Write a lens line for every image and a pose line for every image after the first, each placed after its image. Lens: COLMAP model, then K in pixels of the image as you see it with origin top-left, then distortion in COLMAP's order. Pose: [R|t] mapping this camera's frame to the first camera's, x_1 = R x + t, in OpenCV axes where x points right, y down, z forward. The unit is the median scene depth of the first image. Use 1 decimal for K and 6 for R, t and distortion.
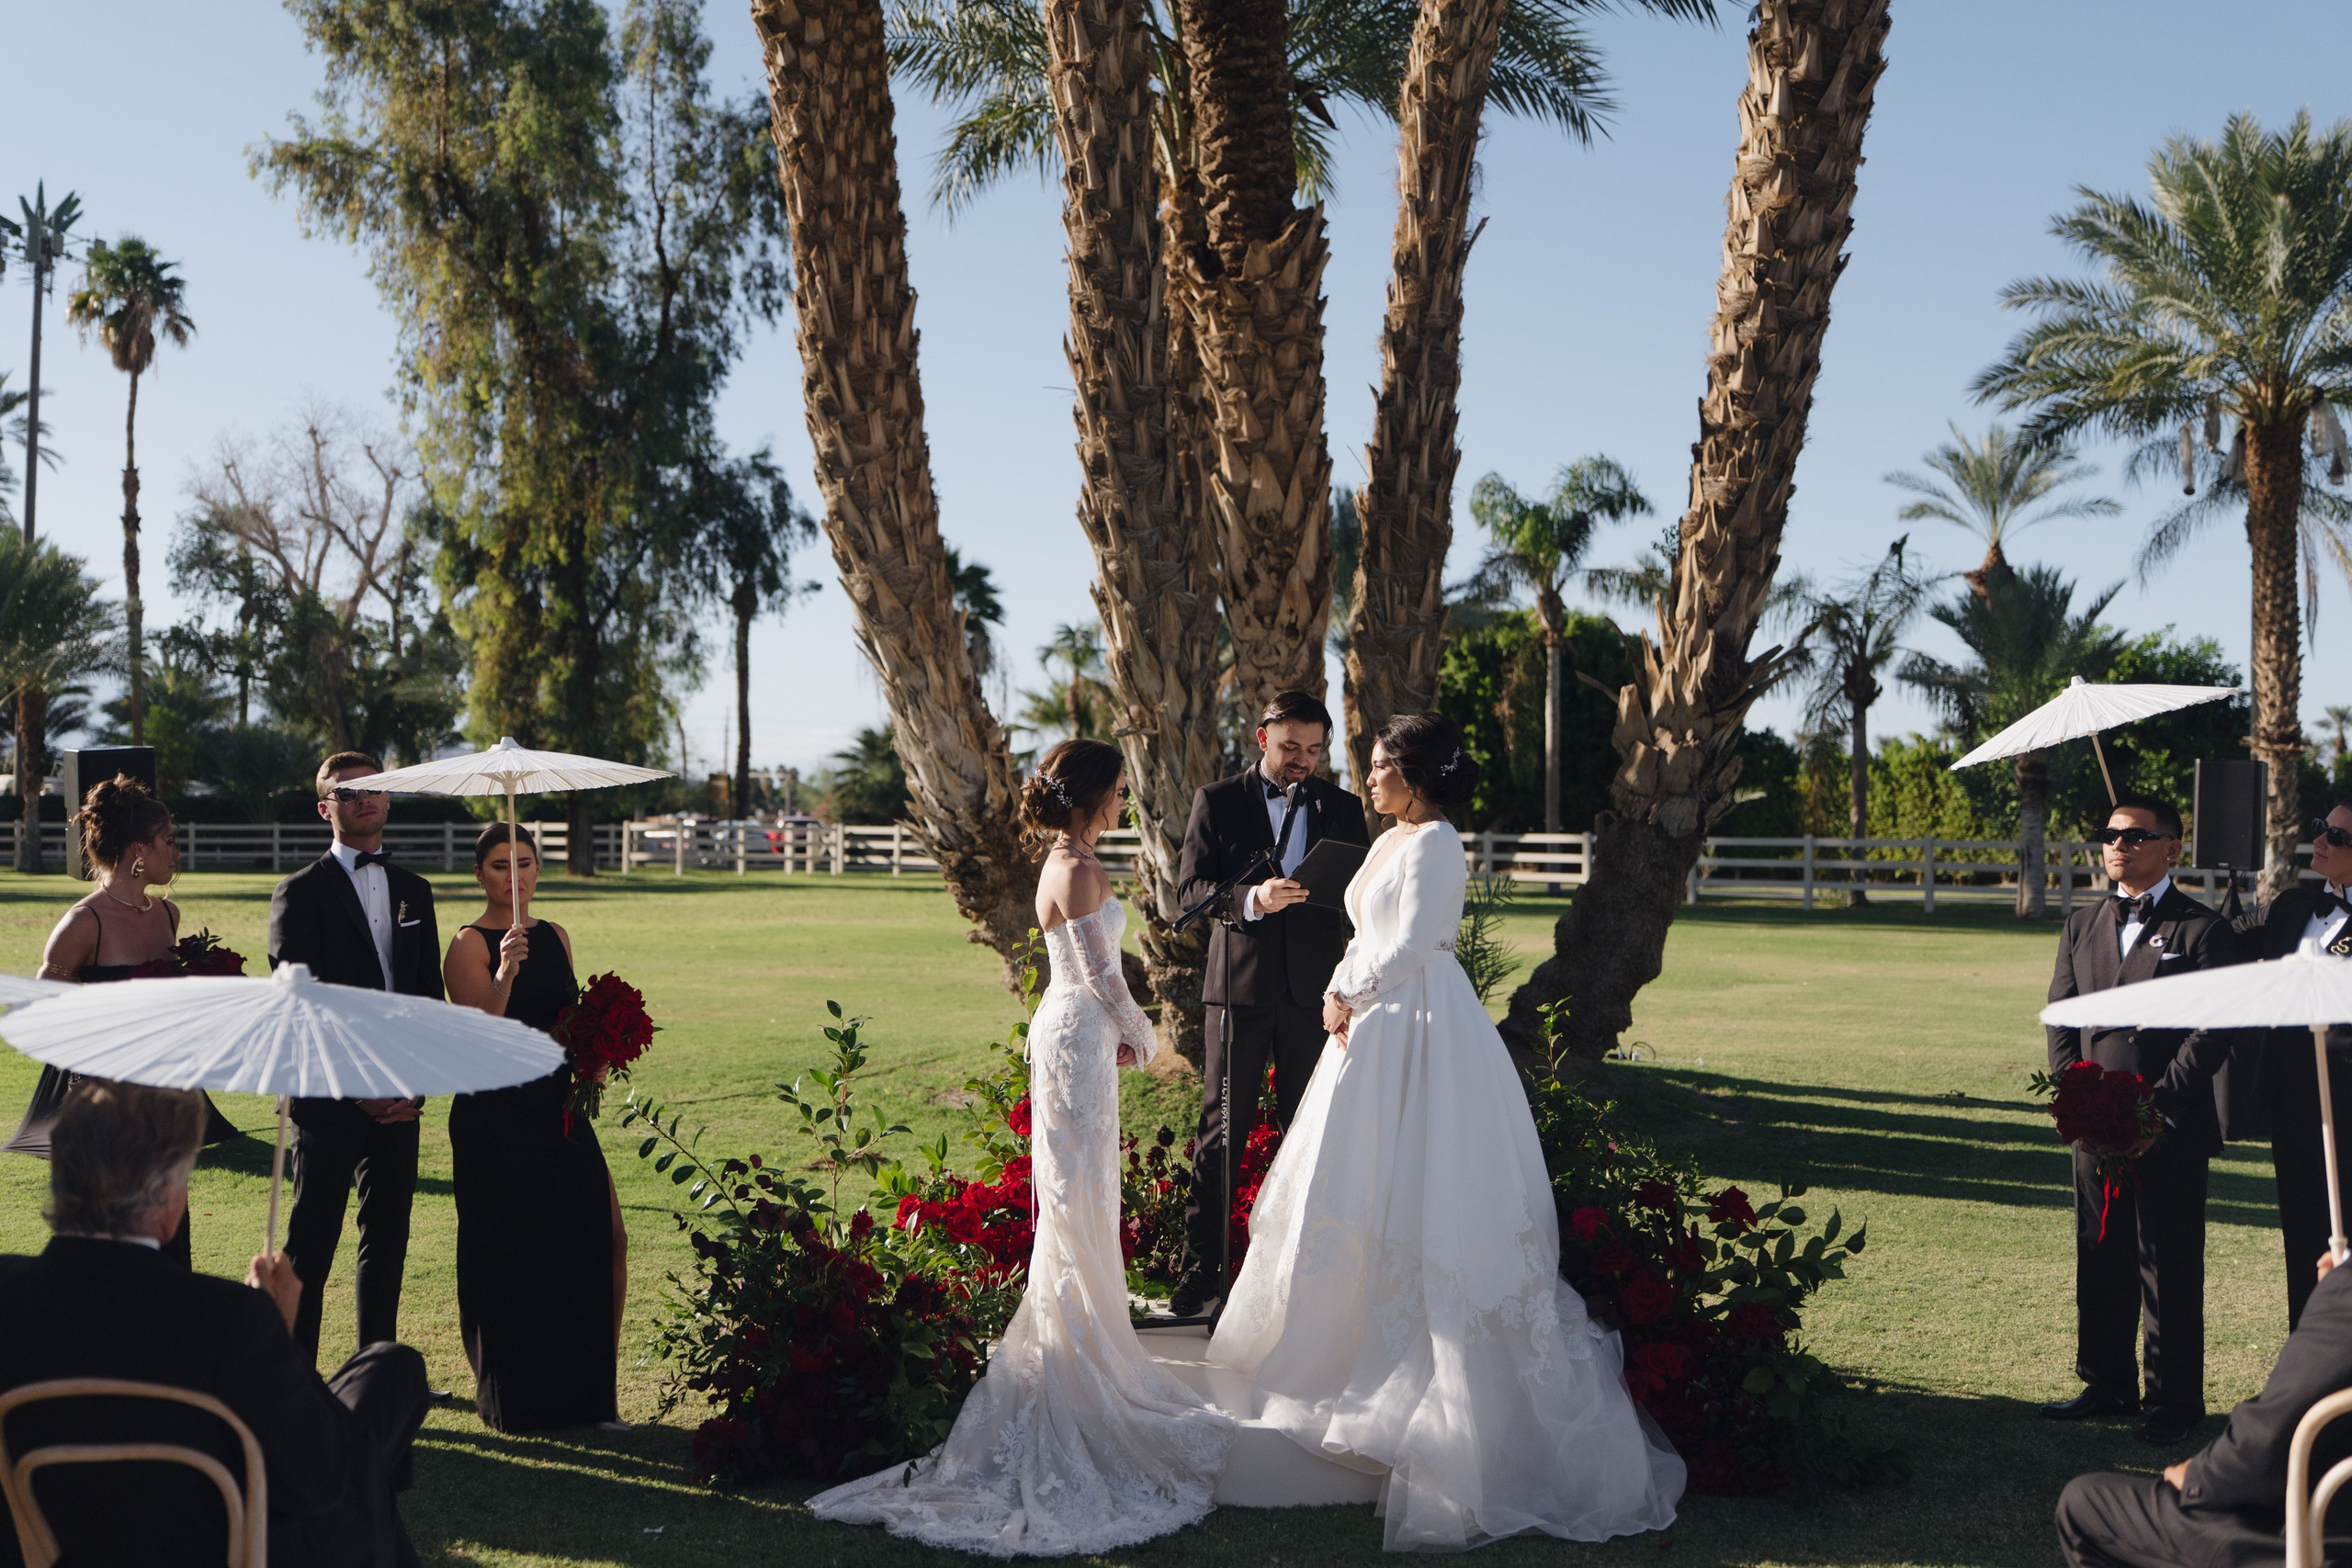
lens RADIAL K [[2182.6, 0, 1150.2], [0, 2182.6, 824.6], [0, 0, 1]] dist [-0.001251, 0.000000]
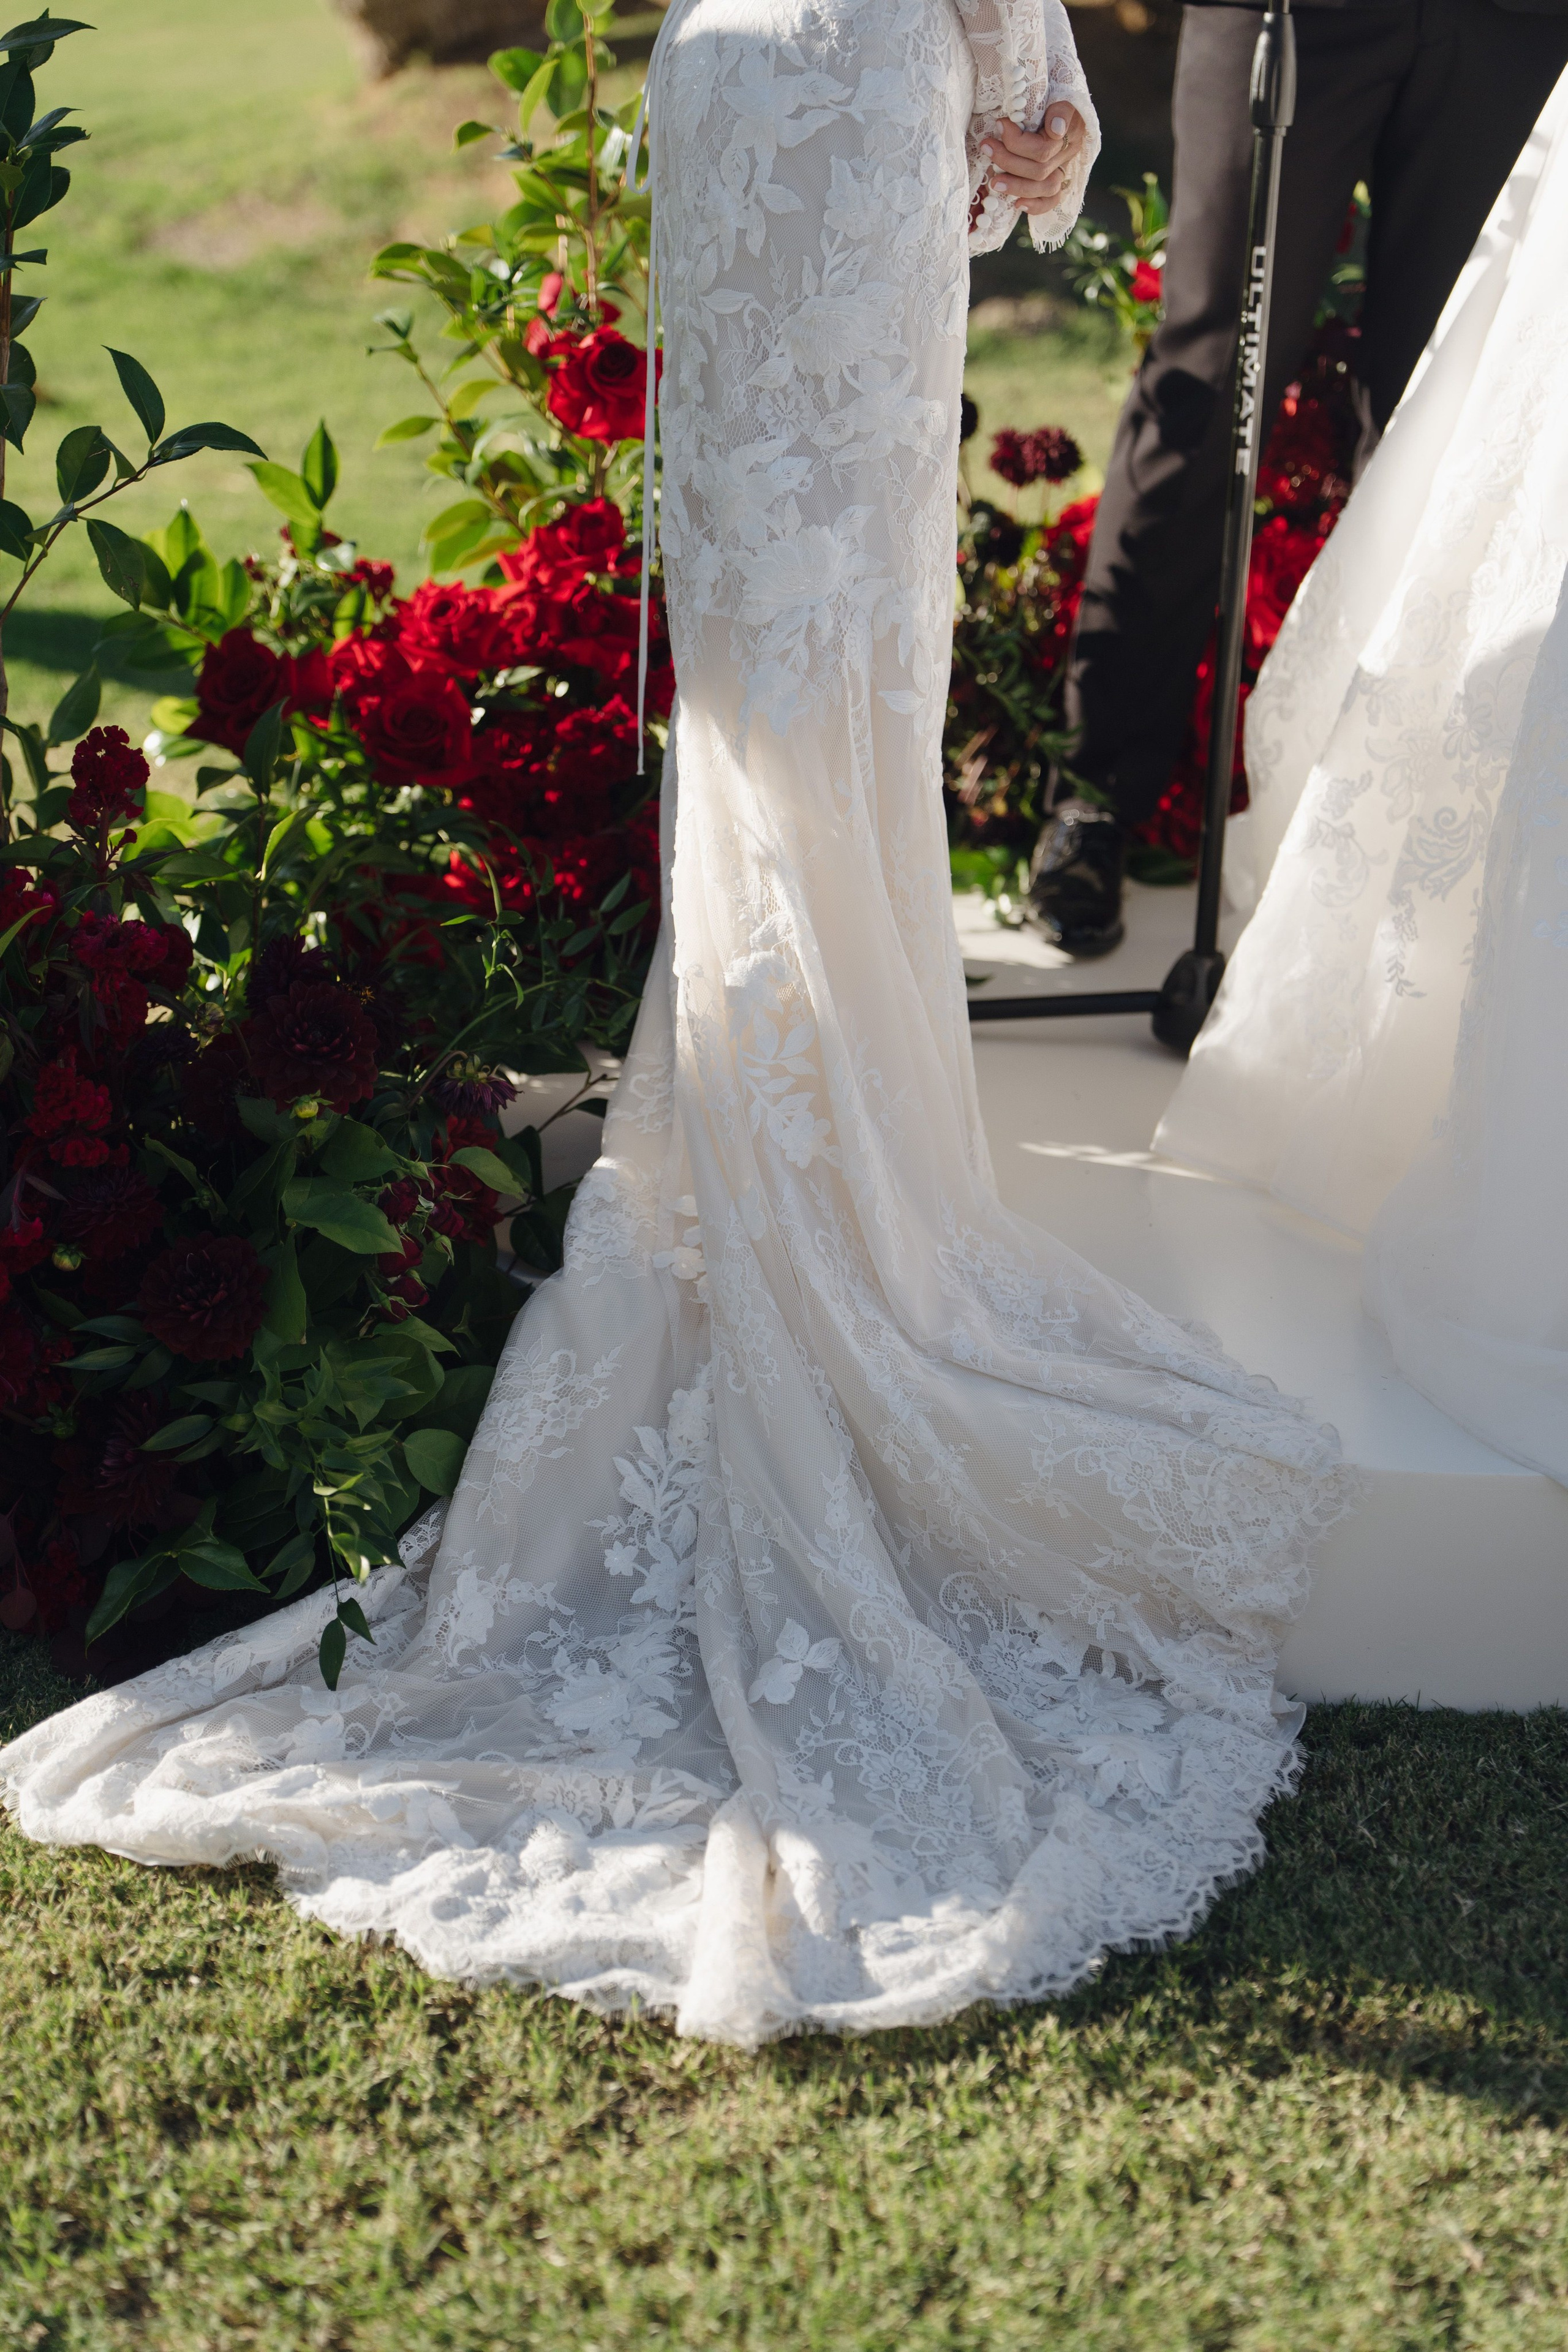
lens RADIAL K [[3793.7, 0, 764.2], [0, 3793.7, 1181.9], [0, 0, 1]] dist [0.332606, 0.000000]
pose [[0.997605, -0.020177, 0.066168, -0.011940], [-0.005104, 0.932438, 0.361293, 0.007143], [-0.068987, -0.360765, 0.930102, 0.074303]]
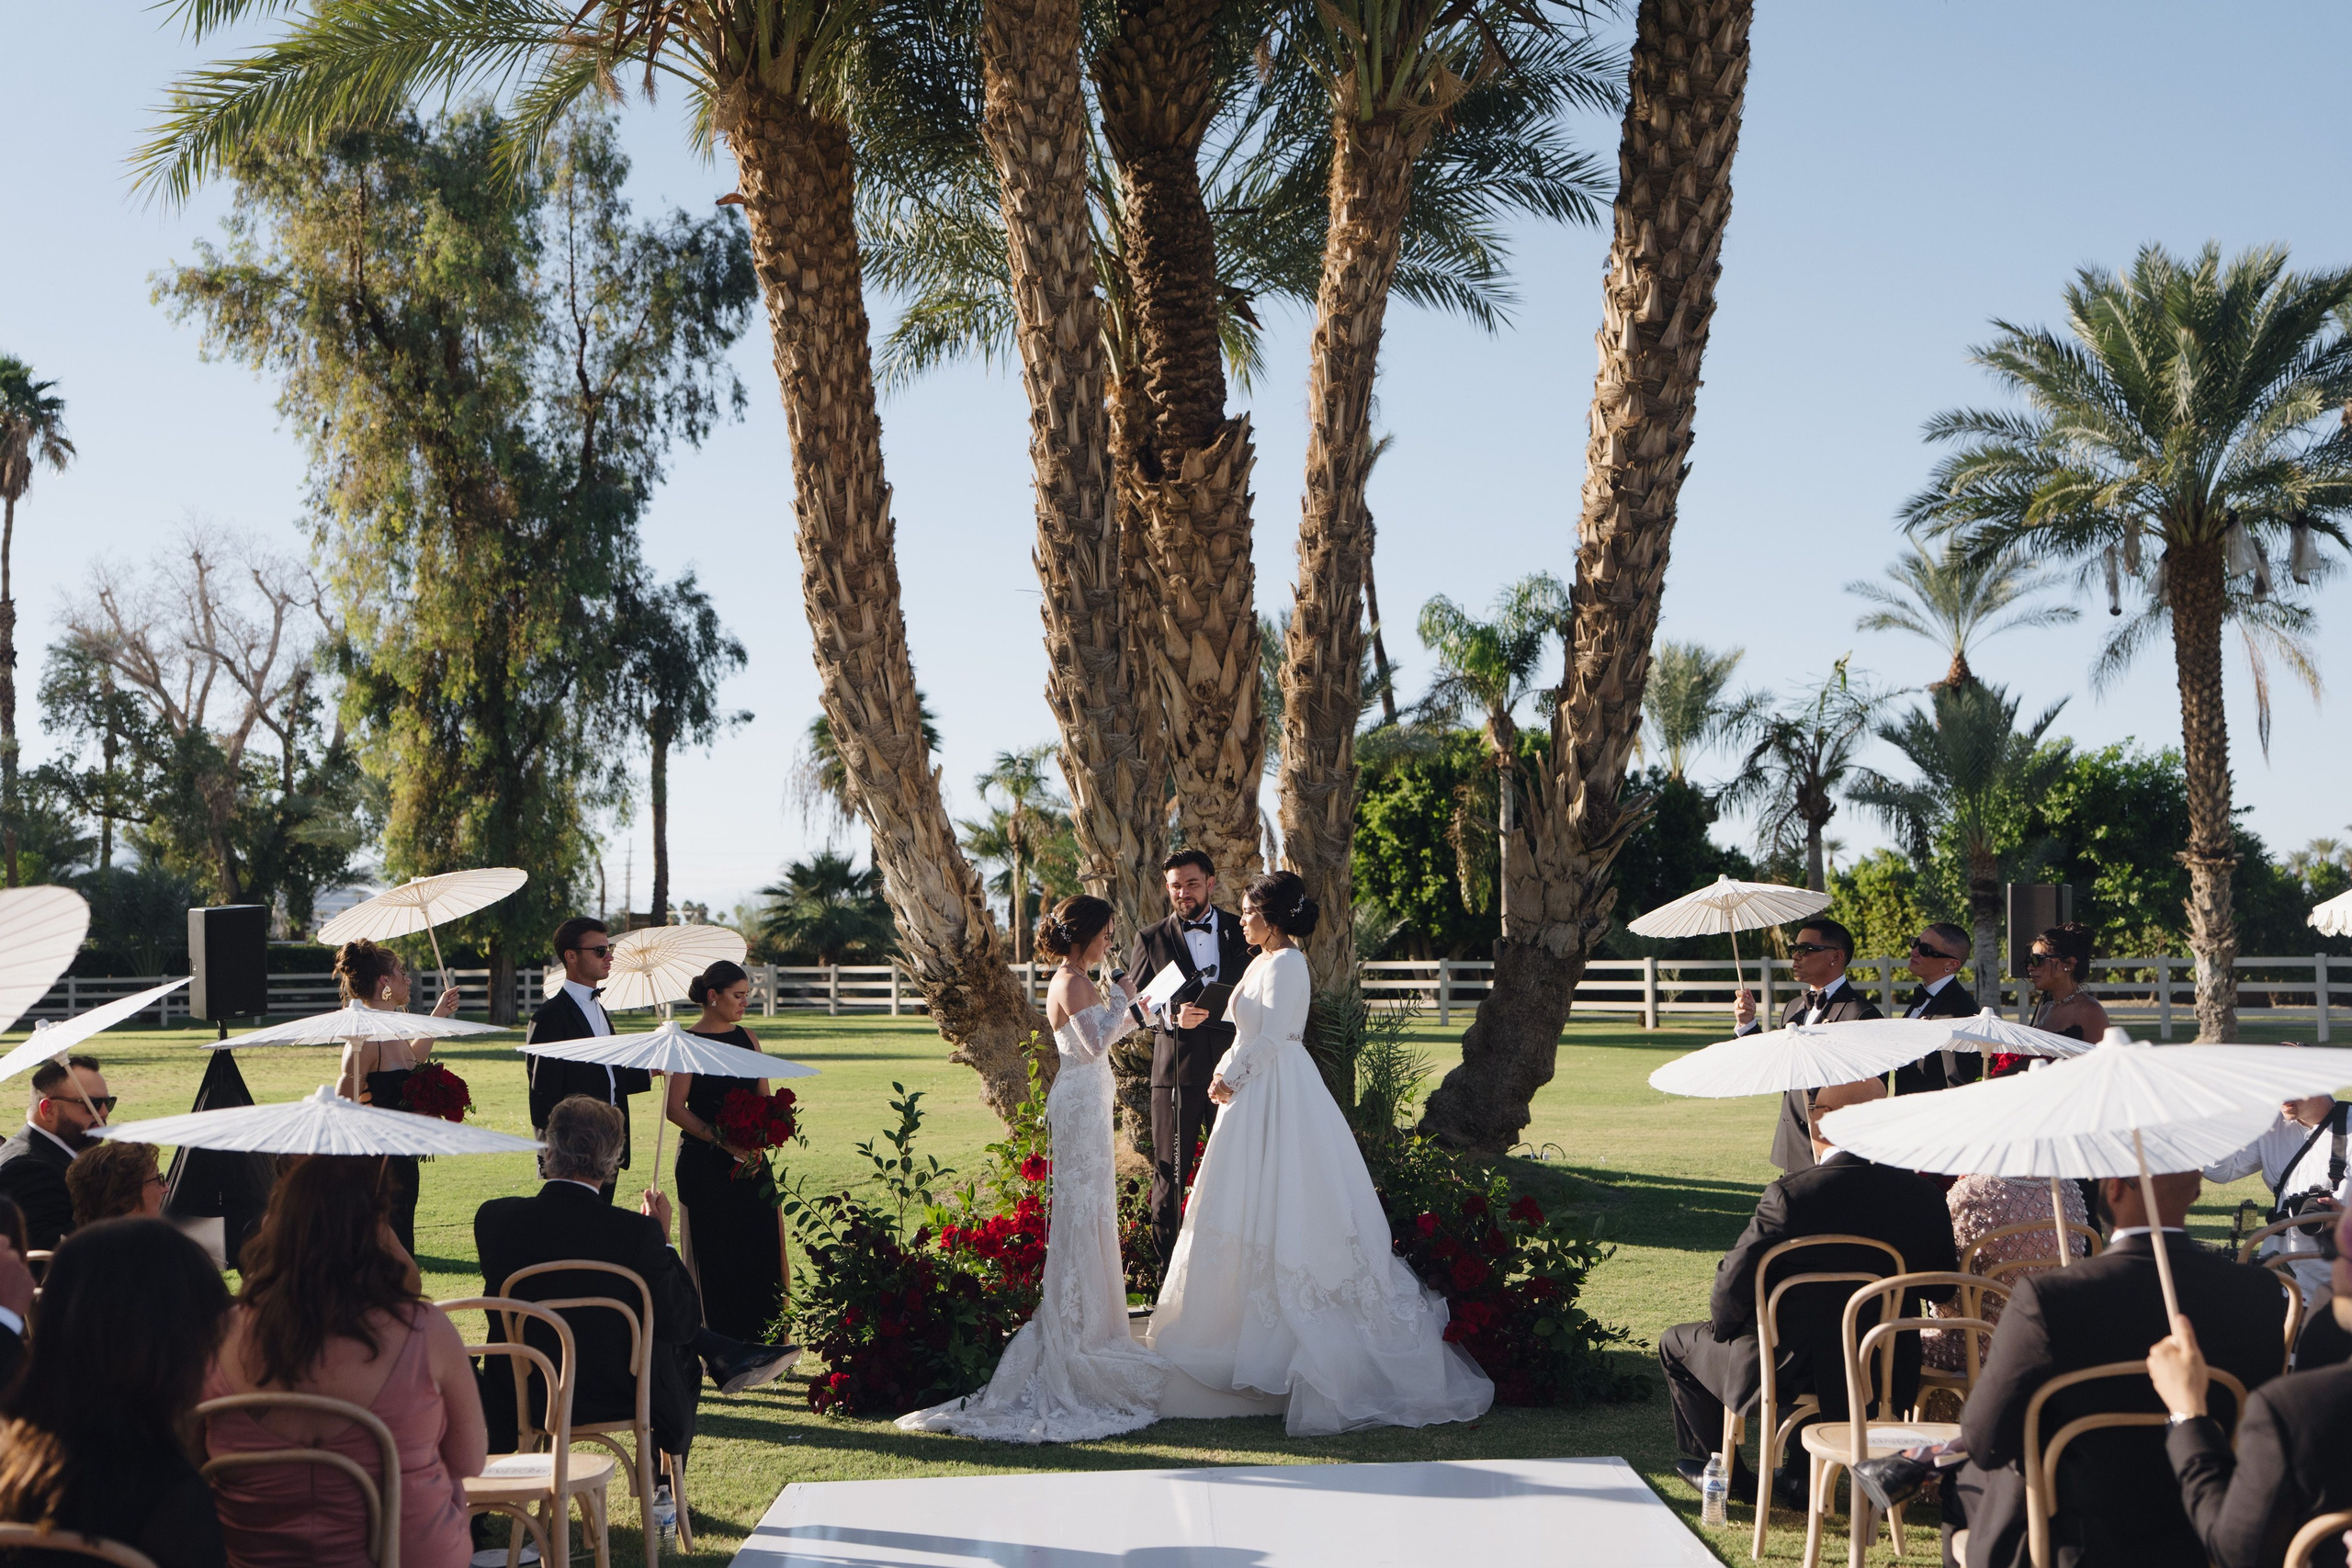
lens RADIAL K [[2347.6, 0, 1166.5], [0, 2347.6, 821.6], [0, 0, 1]] dist [0.052421, 0.000000]
pose [[0.999366, -0.016218, 0.031693, -0.002691], [0.018027, 0.998173, -0.057668, 0.000505], [-0.030700, 0.058203, 0.997833, -0.082962]]
